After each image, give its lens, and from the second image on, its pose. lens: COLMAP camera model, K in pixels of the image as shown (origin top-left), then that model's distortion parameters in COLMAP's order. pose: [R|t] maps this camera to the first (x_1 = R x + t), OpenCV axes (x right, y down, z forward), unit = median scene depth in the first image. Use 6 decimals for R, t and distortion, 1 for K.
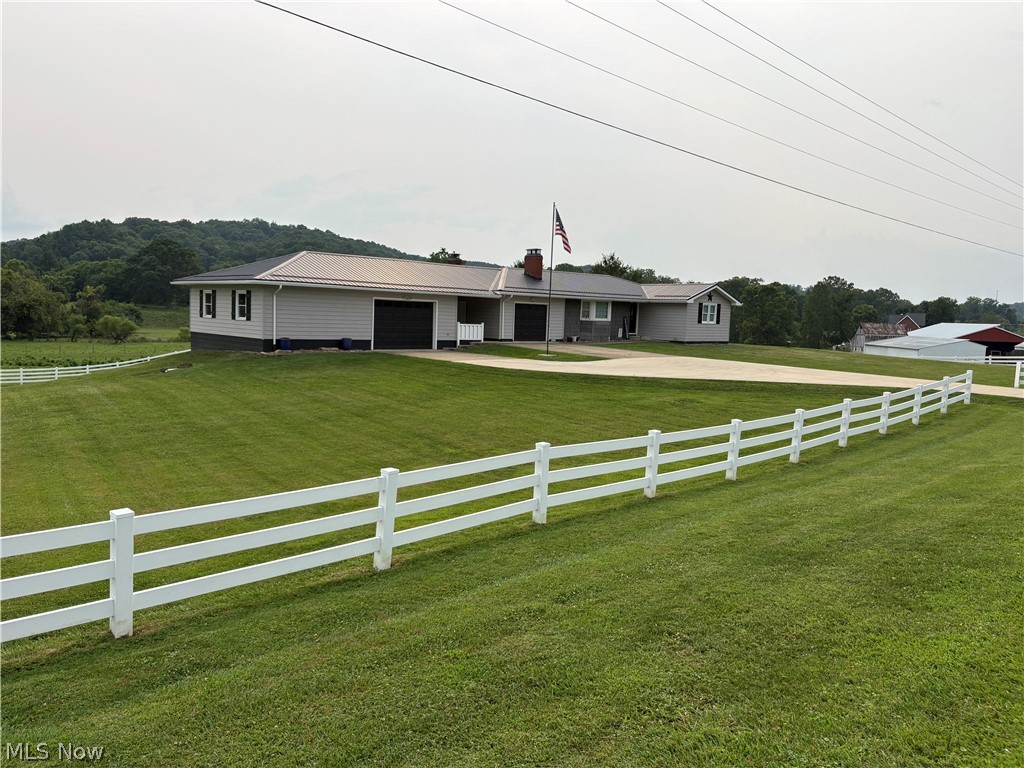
lens RADIAL K [[777.7, 0, 512.0], [0, 777.7, 384.0], [0, 0, 1]] dist [0.026327, -0.008852]
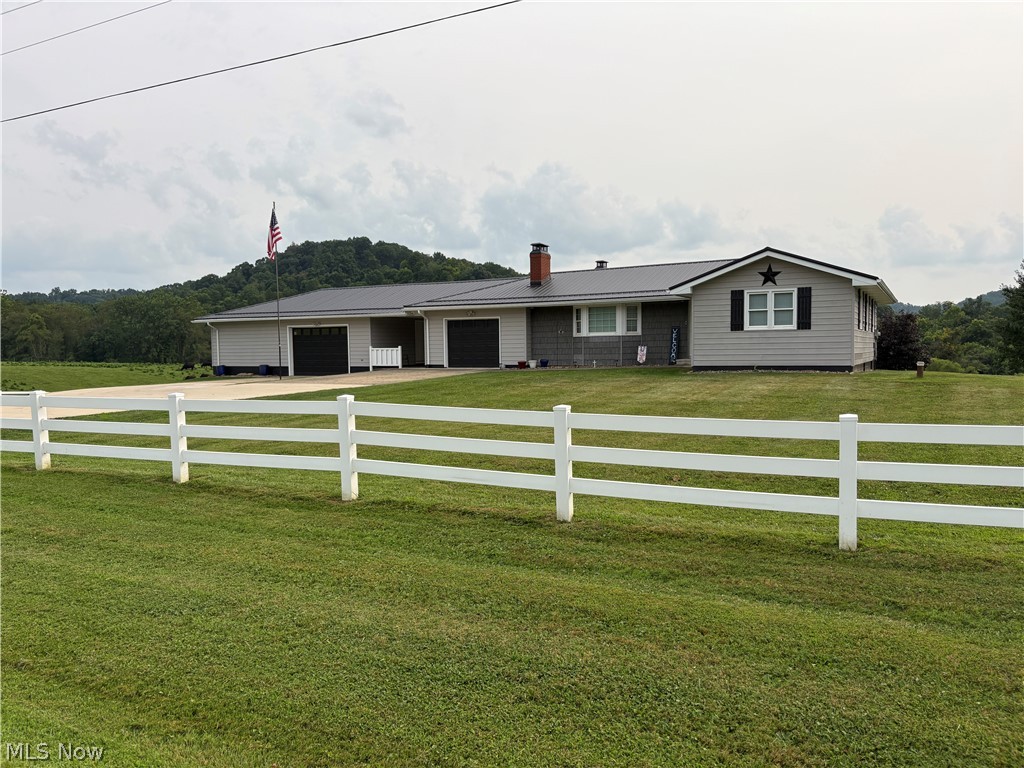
lens RADIAL K [[777.7, 0, 512.0], [0, 777.7, 384.0], [0, 0, 1]] dist [0.026327, -0.008852]
pose [[0.315652, 0.005729, -0.948858, 0.739327], [-0.062636, 0.997927, -0.014811, -0.028564], [0.946805, 0.064108, 0.315357, 0.765794]]
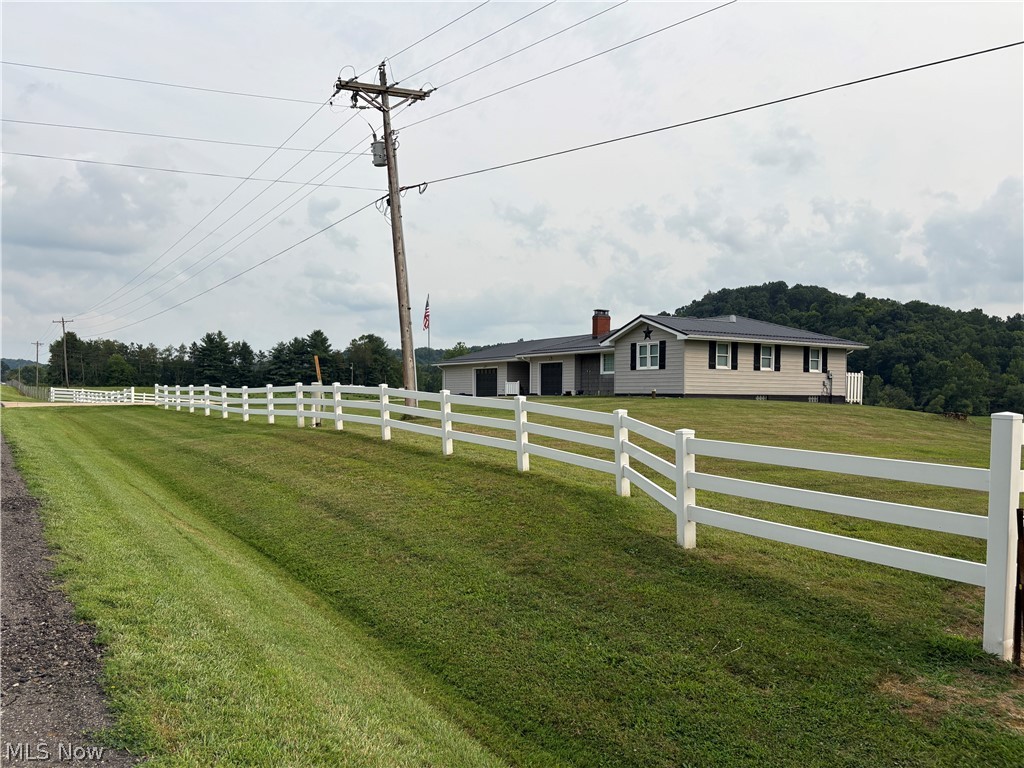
lens RADIAL K [[824.1, 0, 514.3], [0, 824.1, 363.6], [0, 0, 1]] dist [0.479288, -0.001570]
pose [[-0.212582, -0.078613, -0.973976, 1.152231], [-0.112117, 0.992138, -0.055608, -0.027984], [0.970690, 0.097378, -0.219725, 1.160923]]
